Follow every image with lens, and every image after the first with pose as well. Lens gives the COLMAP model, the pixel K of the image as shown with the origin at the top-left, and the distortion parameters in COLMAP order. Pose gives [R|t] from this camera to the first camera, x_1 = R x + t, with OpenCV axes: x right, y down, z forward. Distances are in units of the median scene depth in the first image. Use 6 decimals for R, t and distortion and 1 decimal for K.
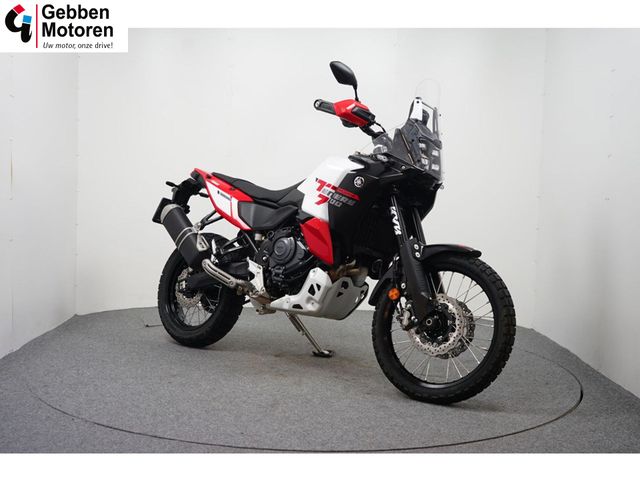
lens RADIAL K [[814.1, 0, 320.0], [0, 814.1, 240.0], [0, 0, 1]] dist [0.015812, 0.005476]
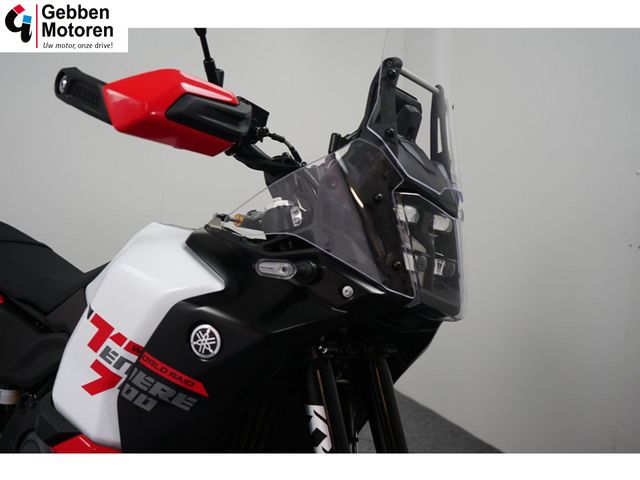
lens RADIAL K [[679.5, 0, 320.0], [0, 679.5, 240.0], [0, 0, 1]] dist [0.016615, -0.002311]
pose [[0.999022, -0.013148, 0.042220, 0.079277], [0.008648, 0.994430, 0.105044, -0.133189], [-0.043366, -0.104577, 0.993571, 0.728639]]
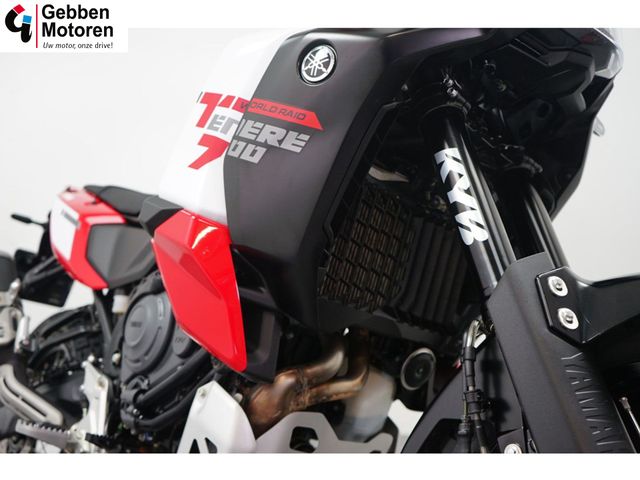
lens RADIAL K [[667.2, 0, 320.0], [0, 667.2, 240.0], [0, 0, 1]] dist [0.017763, 0.009444]
pose [[0.989069, -0.056261, -0.136297, 0.074569], [0.034578, 0.987069, -0.156524, 0.022537], [0.143340, 0.150100, 0.978225, 0.769560]]
